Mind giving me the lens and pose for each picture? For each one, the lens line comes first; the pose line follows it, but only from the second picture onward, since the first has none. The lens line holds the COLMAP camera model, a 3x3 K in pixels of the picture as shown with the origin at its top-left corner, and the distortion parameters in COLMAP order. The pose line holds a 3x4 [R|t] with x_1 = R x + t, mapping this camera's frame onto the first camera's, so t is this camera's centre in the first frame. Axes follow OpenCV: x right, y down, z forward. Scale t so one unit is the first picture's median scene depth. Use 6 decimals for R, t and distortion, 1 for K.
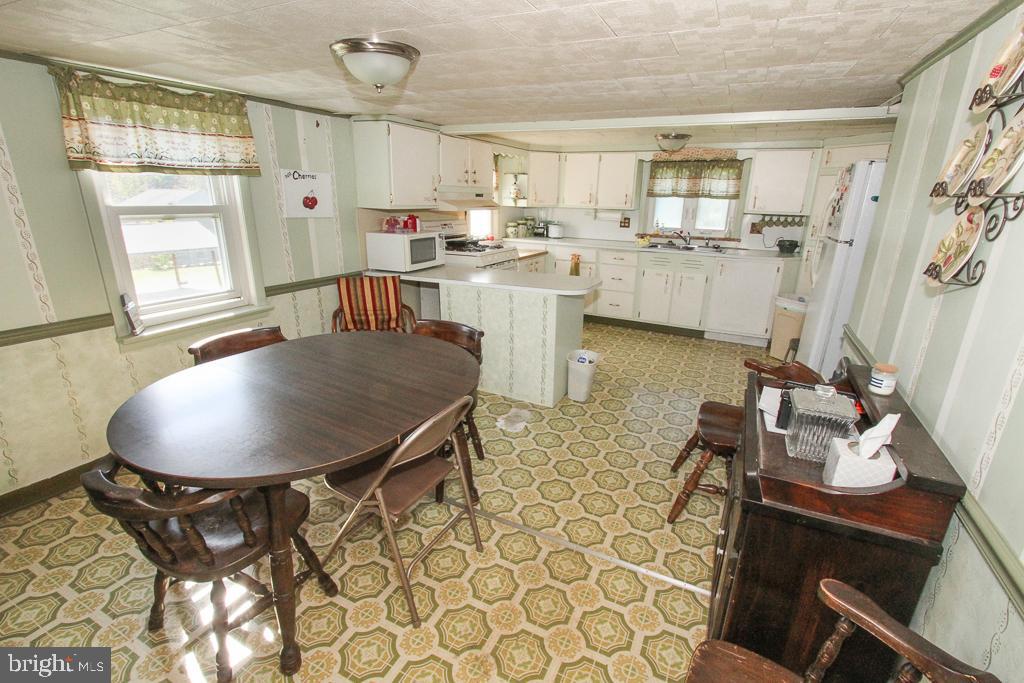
lens RADIAL K [[457.6, 0, 512.0], [0, 457.6, 341.5], [0, 0, 1]] dist [-0.059554, 0.000426]
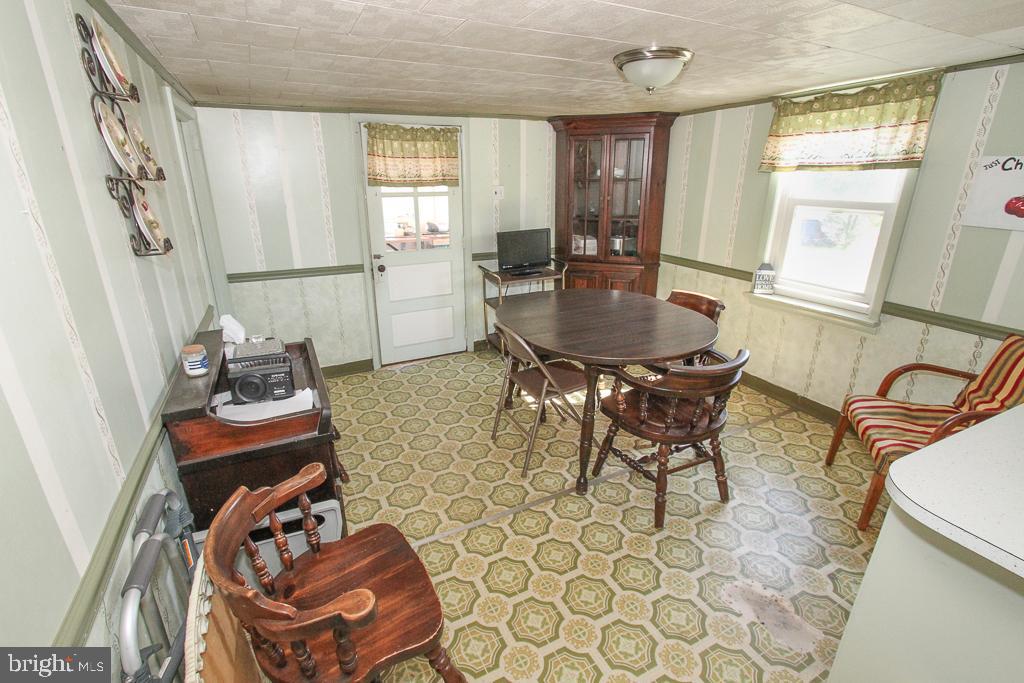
lens RADIAL K [[457.6, 0, 512.0], [0, 457.6, 341.5], [0, 0, 1]] dist [-0.059554, 0.000426]
pose [[-0.639995, 0.211654, -0.738654, 3.269094], [-0.240177, 0.858041, 0.453961, -1.642599], [0.729878, 0.467940, -0.498307, 5.906695]]
